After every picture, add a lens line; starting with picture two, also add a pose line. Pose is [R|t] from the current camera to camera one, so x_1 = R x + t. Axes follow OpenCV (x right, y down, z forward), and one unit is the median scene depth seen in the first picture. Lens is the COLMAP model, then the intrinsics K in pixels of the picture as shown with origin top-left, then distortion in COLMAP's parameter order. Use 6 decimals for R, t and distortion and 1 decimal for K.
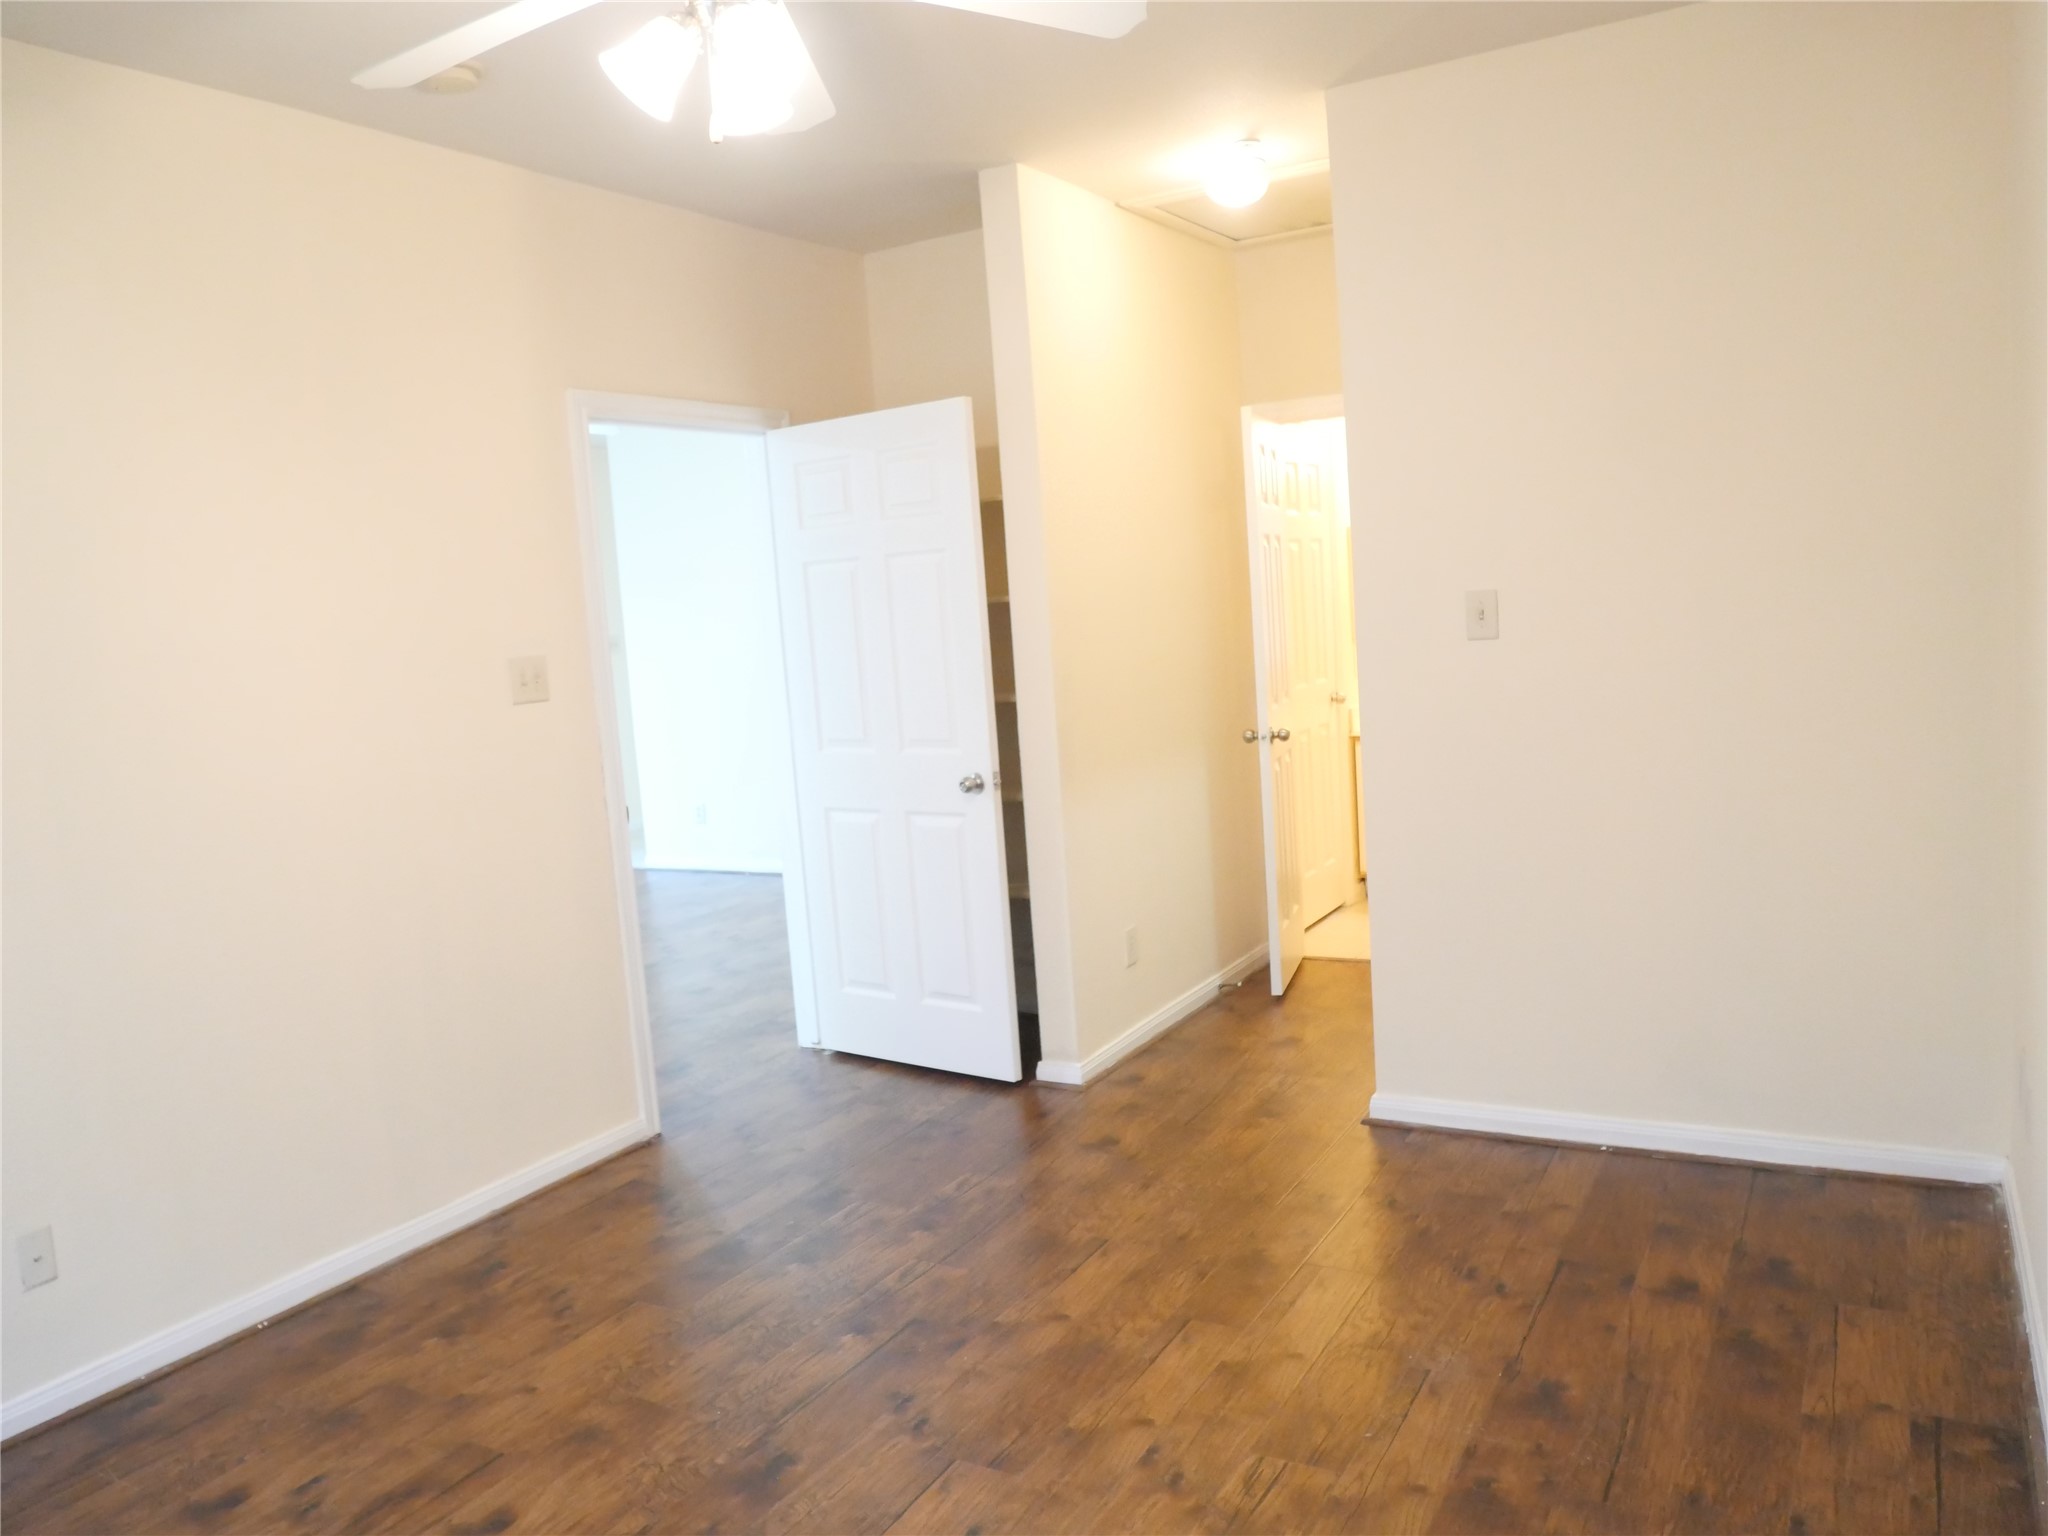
lens RADIAL K [[1495.2, 0, 1016.2], [0, 1495.2, 767.4], [0, 0, 1]] dist [-0.076684, 0.029060]
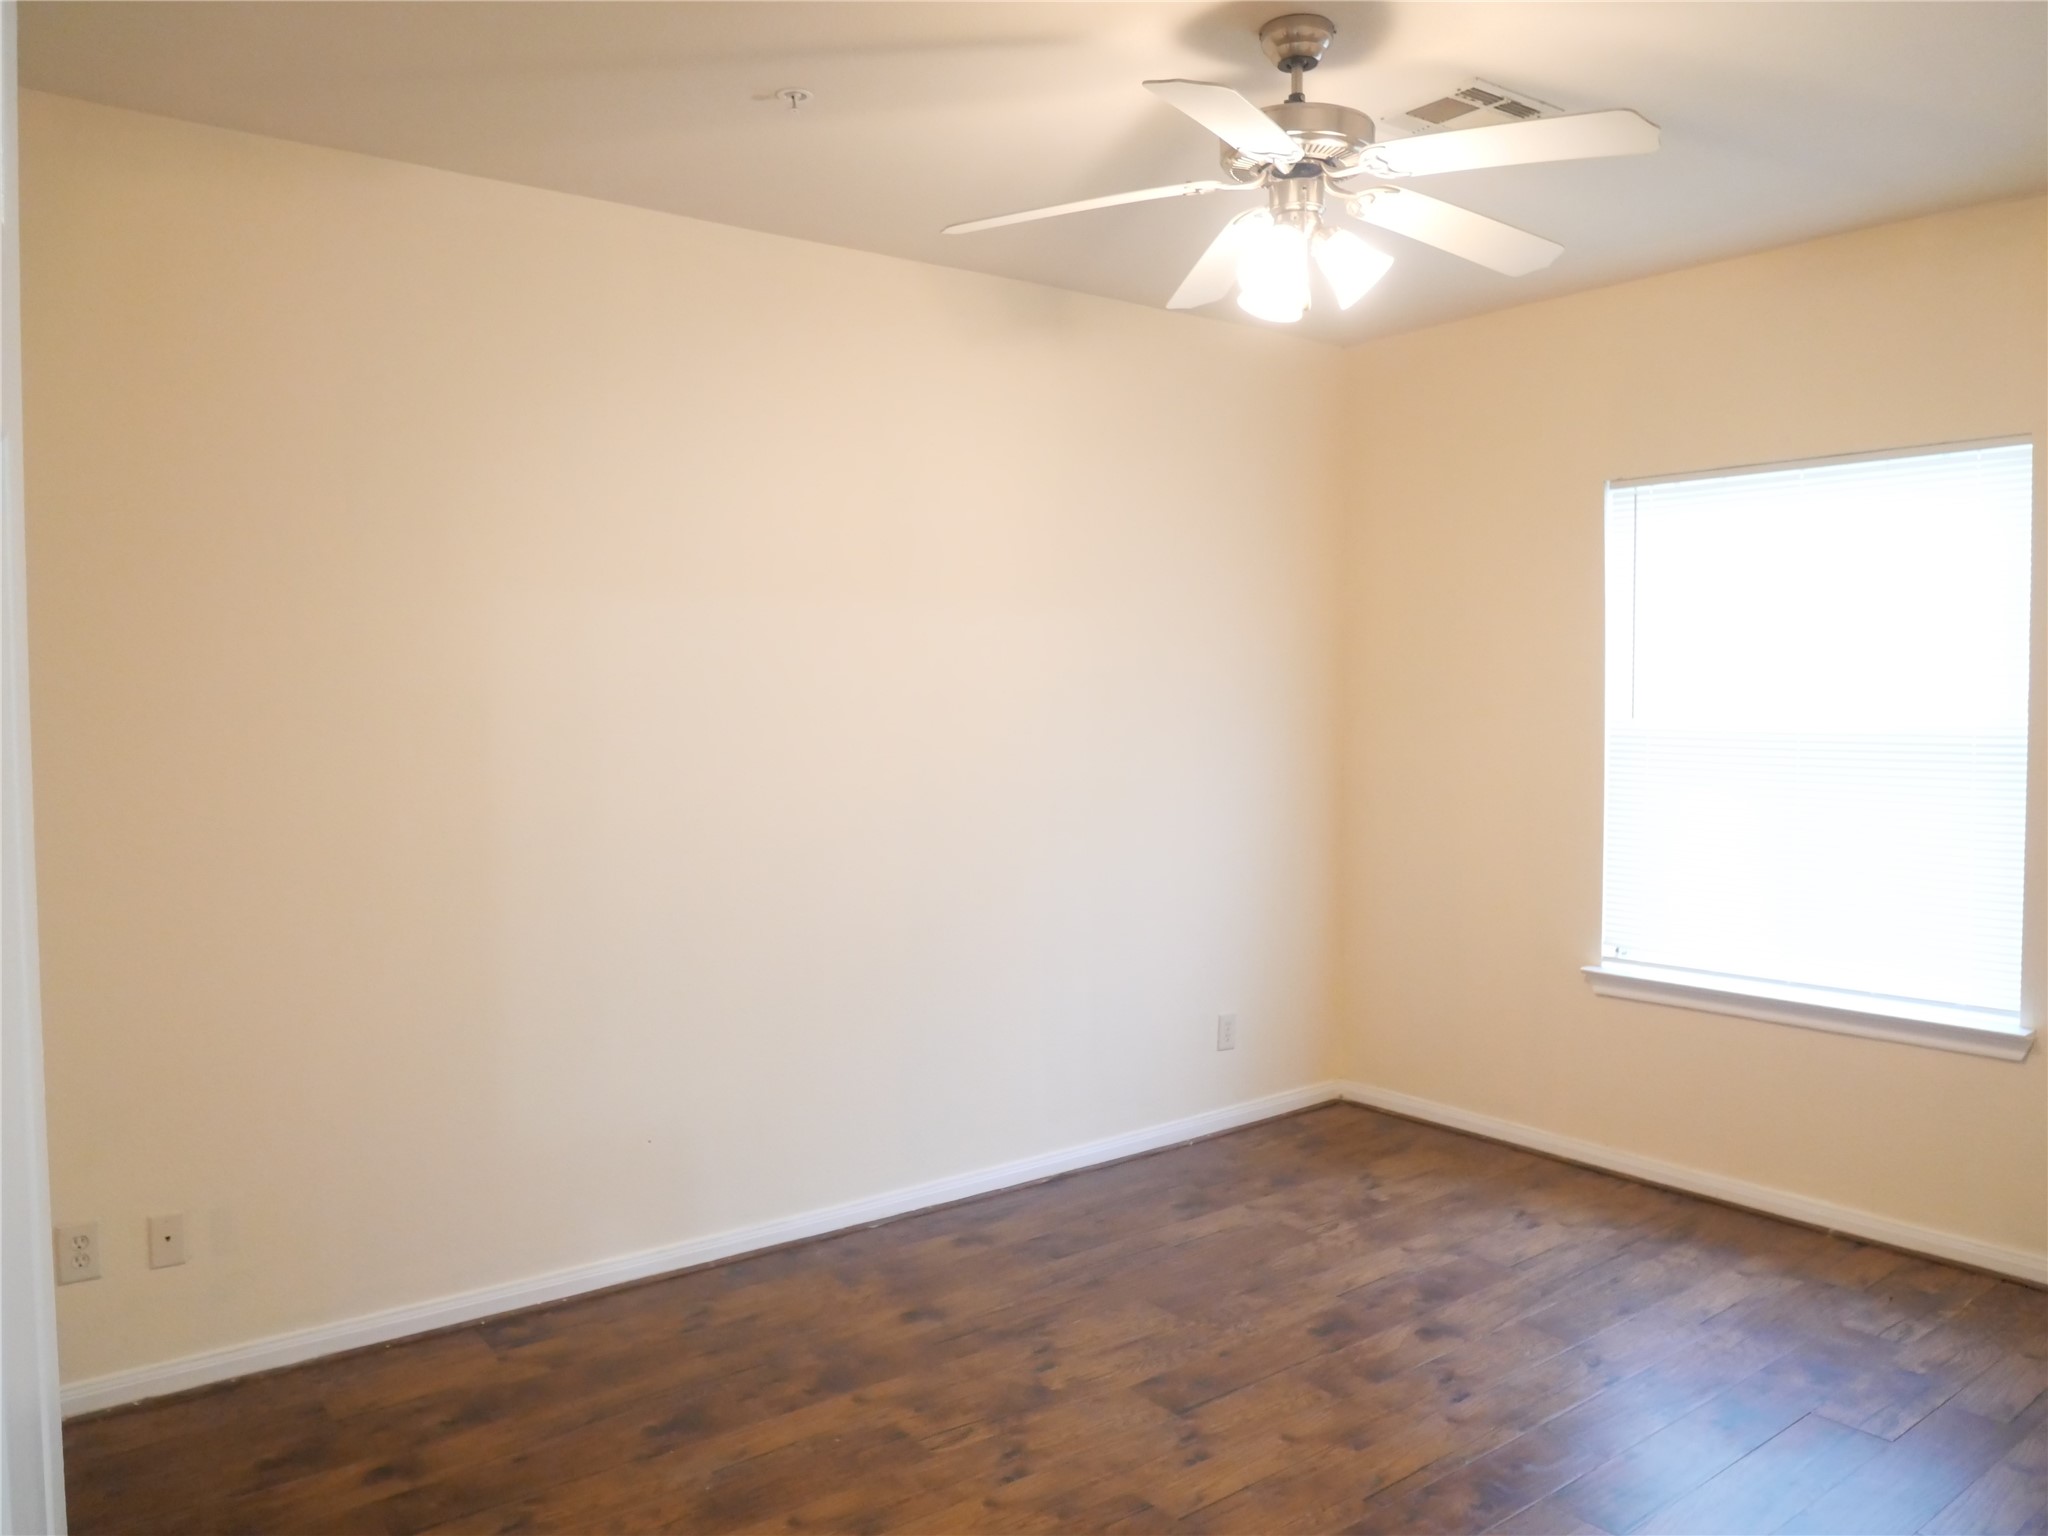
lens RADIAL K [[1495.2, 0, 1030.3], [0, 1495.2, 776.4], [0, 0, 1]] dist [-0.076684, 0.029060]
pose [[-0.926427, 0.055060, 0.372425, -0.298252], [0.110190, 0.985583, 0.128394, -0.159935], [-0.359986, 0.159985, -0.919138, 1.583700]]
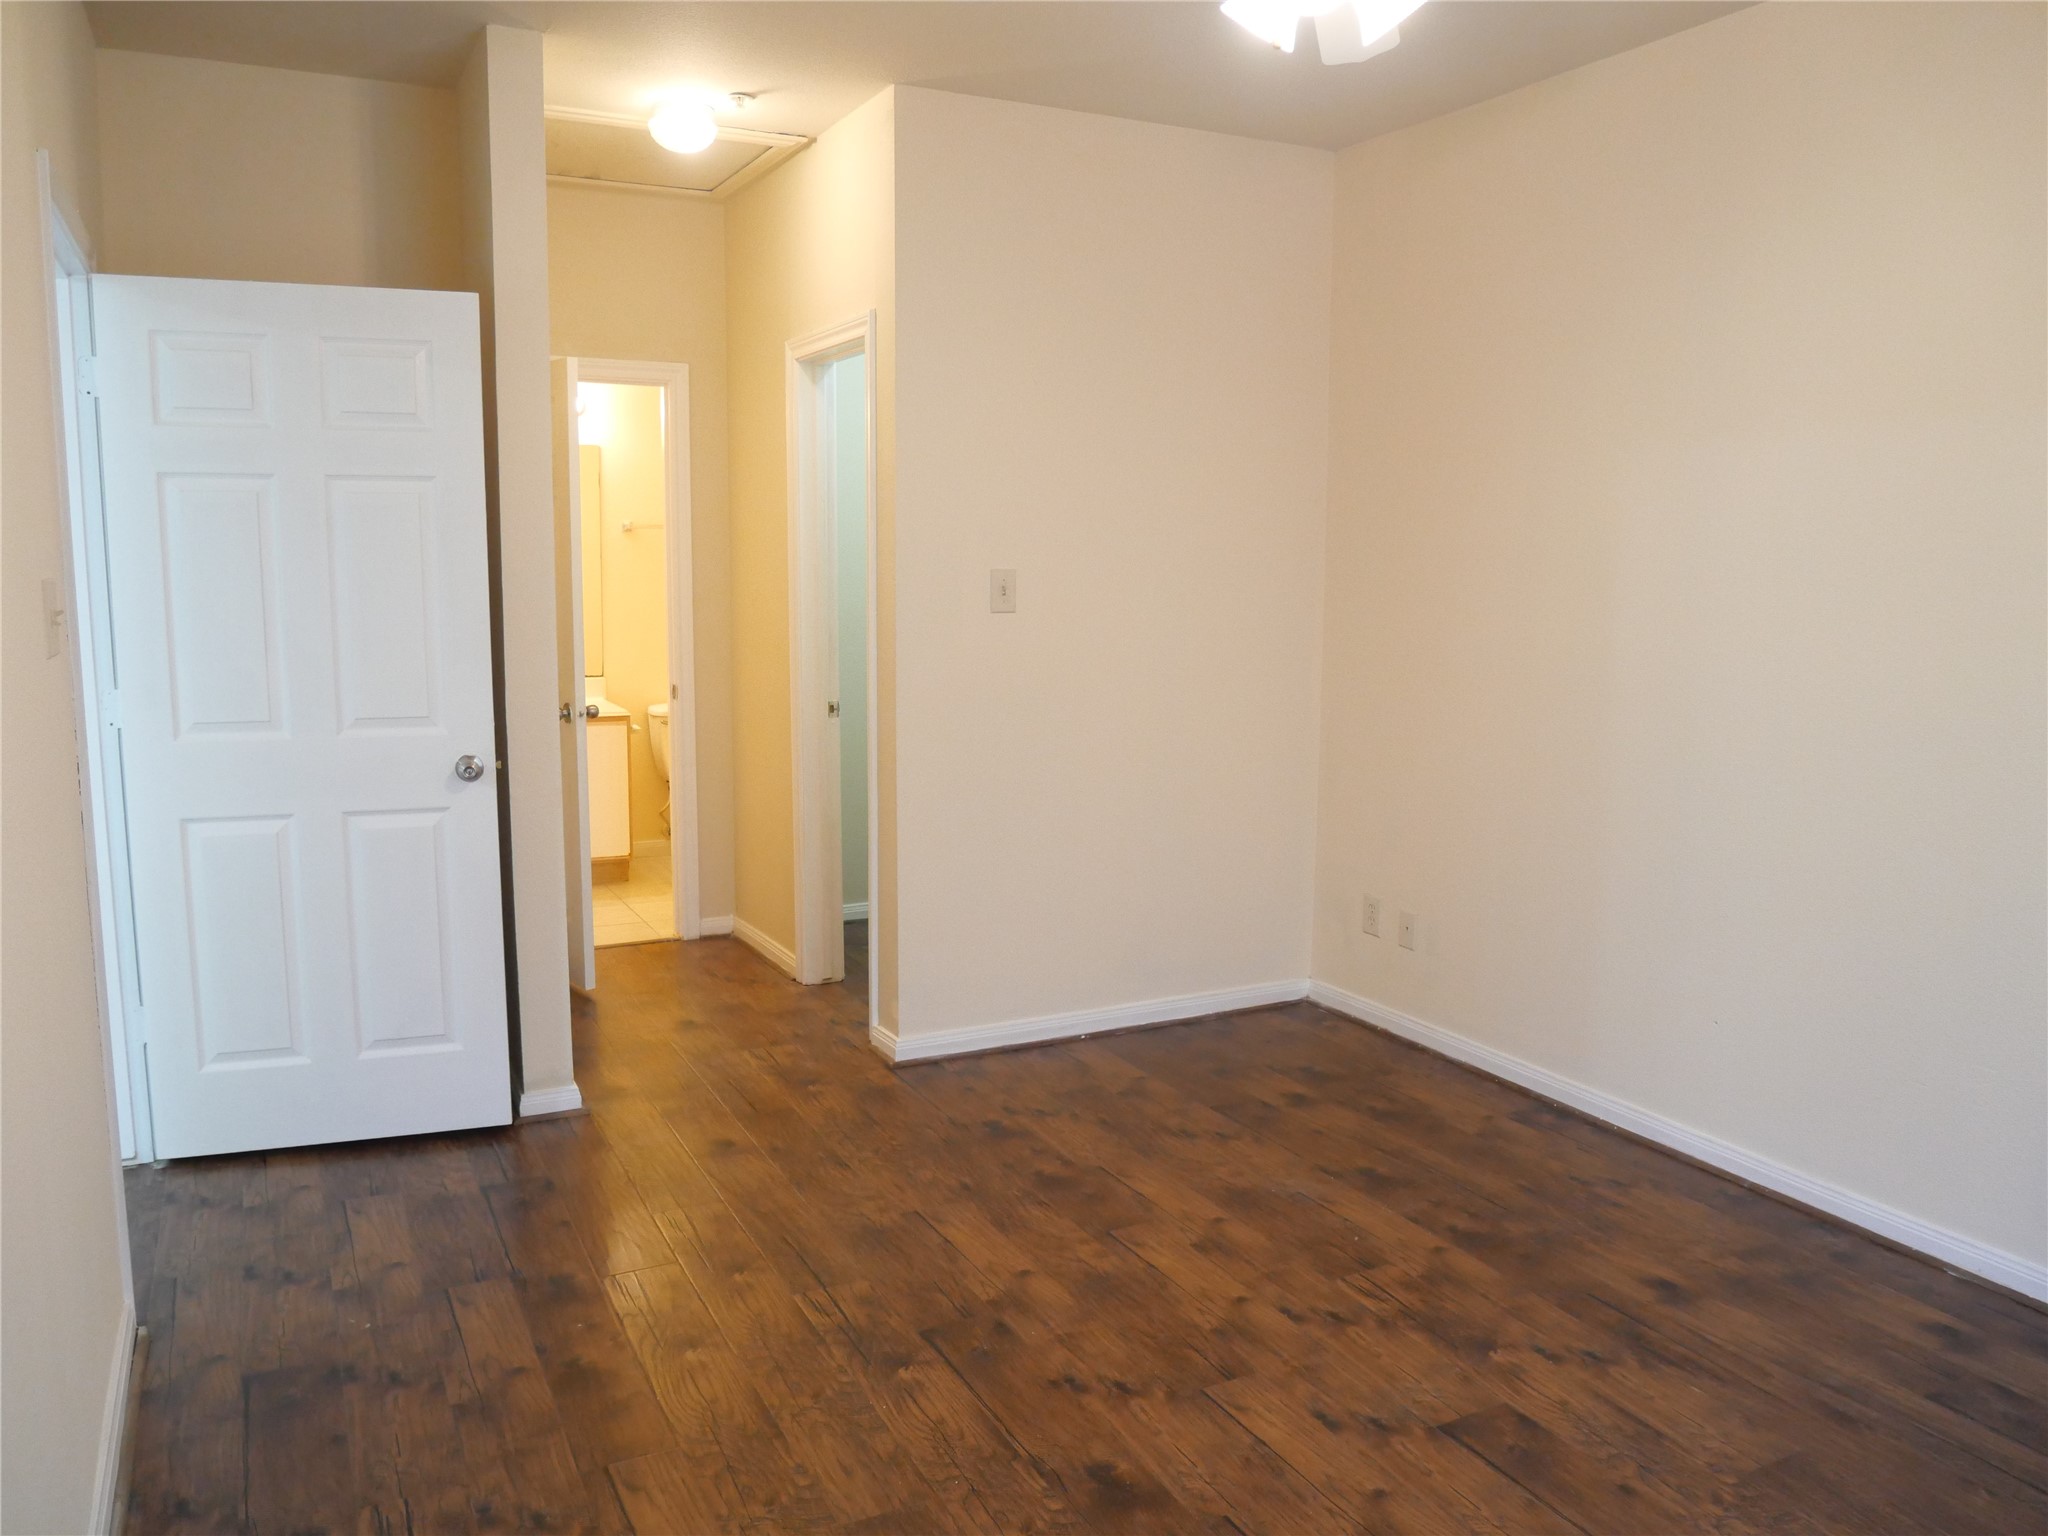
lens RADIAL K [[1495.2, 0, 1022.1], [0, 1495.2, 764.5], [0, 0, 1]] dist [-0.076684, 0.029060]
pose [[0.538165, -0.042369, 0.841774, -0.789248], [0.046895, 0.998694, 0.020286, 0.008570], [-0.841534, 0.028558, 0.539449, 0.448514]]
